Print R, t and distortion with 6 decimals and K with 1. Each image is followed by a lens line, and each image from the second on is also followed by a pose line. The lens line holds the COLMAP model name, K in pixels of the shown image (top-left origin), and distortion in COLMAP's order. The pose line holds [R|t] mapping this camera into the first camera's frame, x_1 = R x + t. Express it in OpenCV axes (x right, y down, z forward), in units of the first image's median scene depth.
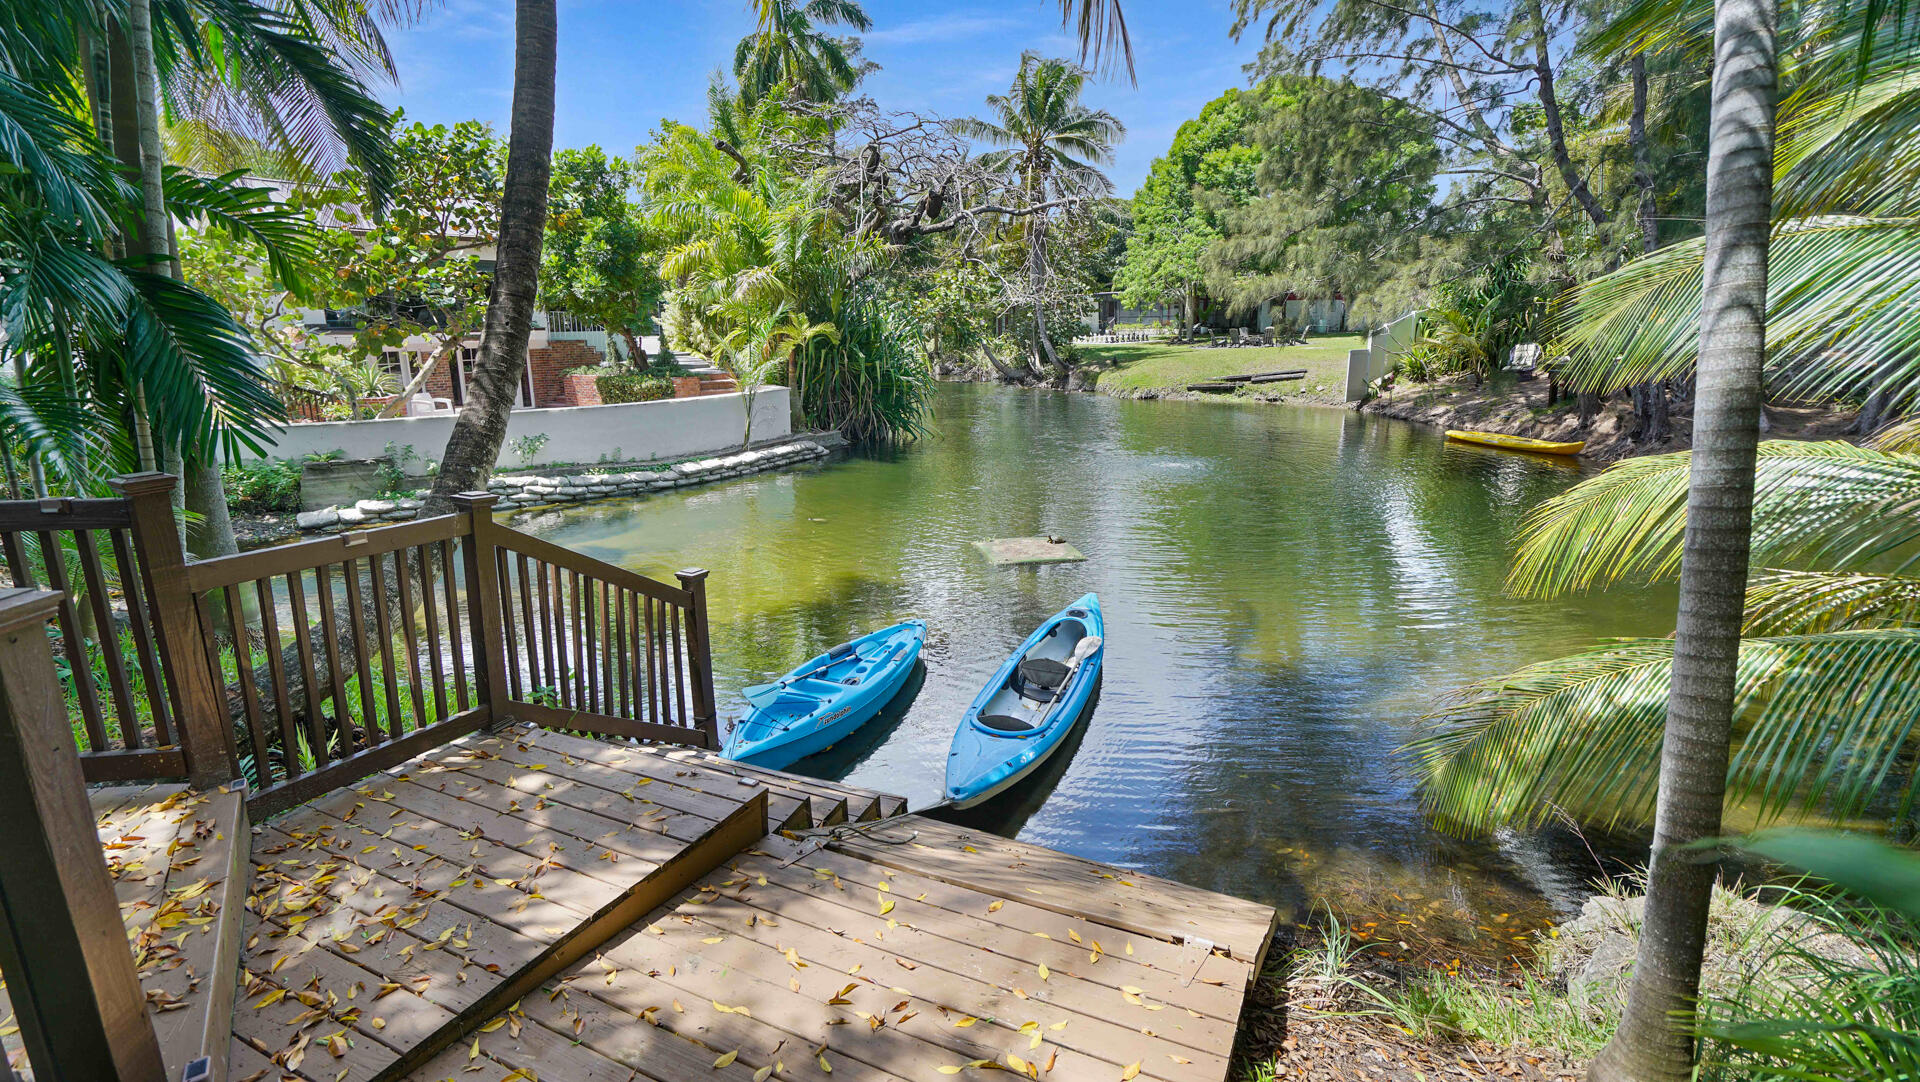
lens RADIAL K [[889.9, 0, 950.4], [0, 889.9, 542.4], [0, 0, 1]] dist [-0.044885, 0.016032]
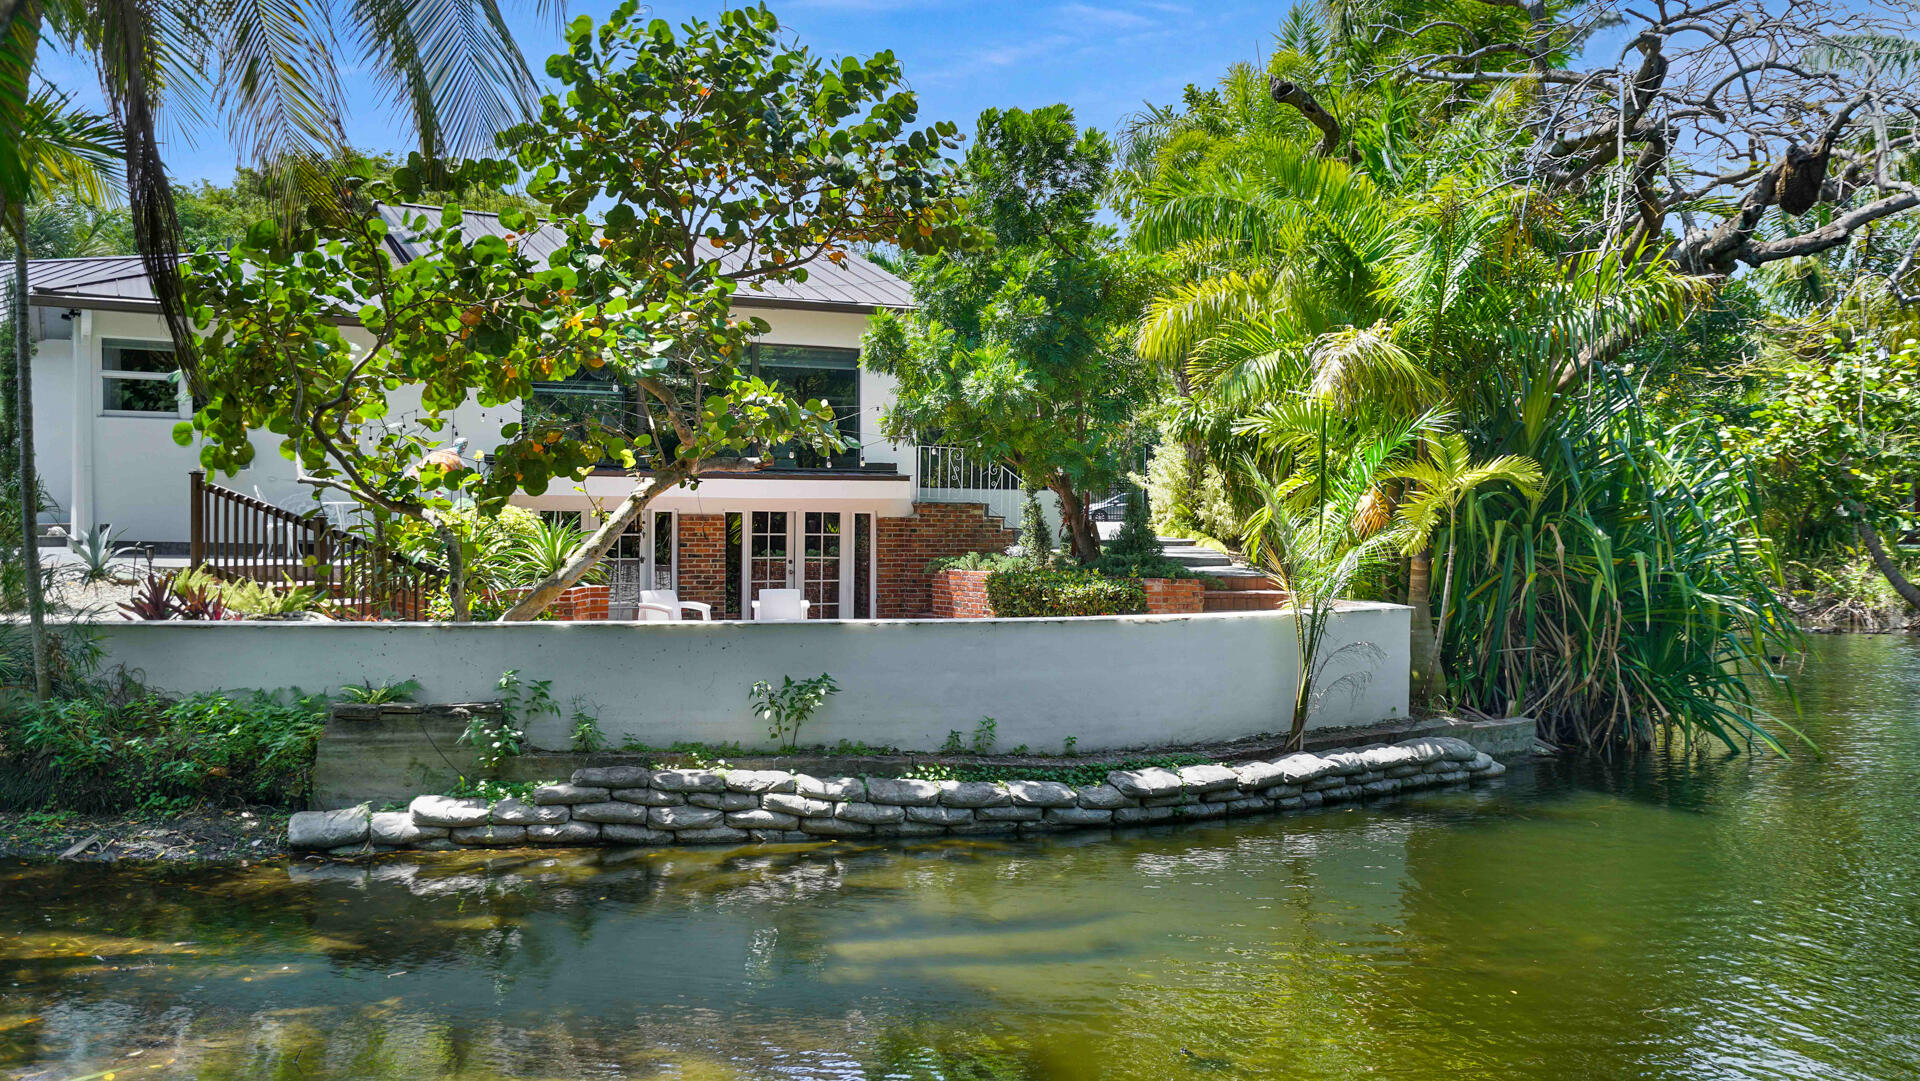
lens RADIAL K [[1578.7, 0, 948.6], [0, 1578.7, 571.1], [0, 0, 1]] dist [0.020552, -0.005754]
pose [[0.899479, 0.018480, -0.436573, -0.055886], [-0.113727, 0.974574, -0.193059, -0.024198], [0.421905, 0.223302, 0.878711, 0.266023]]
